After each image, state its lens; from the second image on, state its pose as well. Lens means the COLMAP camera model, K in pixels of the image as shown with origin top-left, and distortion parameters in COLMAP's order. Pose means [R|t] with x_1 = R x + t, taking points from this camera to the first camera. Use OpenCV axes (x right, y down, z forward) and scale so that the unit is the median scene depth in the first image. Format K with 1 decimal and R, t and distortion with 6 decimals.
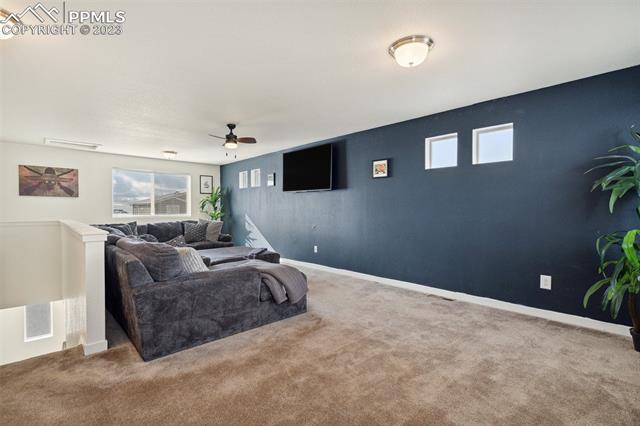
lens RADIAL K [[296.6, 0, 319.0], [0, 296.6, 210.0], [0, 0, 1]] dist [-0.002336, -0.000282]
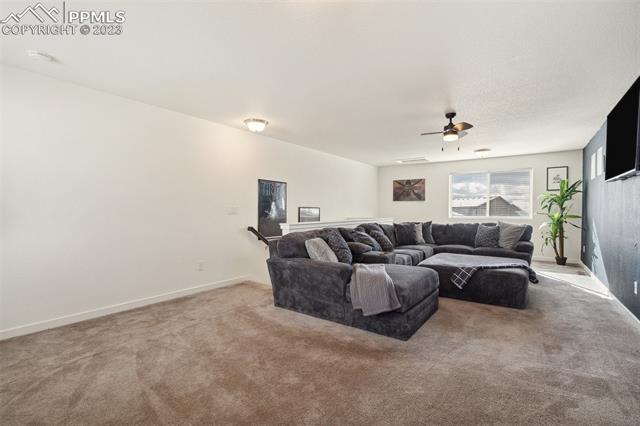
lens RADIAL K [[296.6, 0, 319.0], [0, 296.6, 210.0], [0, 0, 1]] dist [-0.002336, -0.000282]
pose [[0.174569, -0.001461, -0.984644, 0.375138], [-0.002098, 0.999996, -0.001856, -0.000135], [0.984643, 0.002390, 0.174565, 0.349277]]
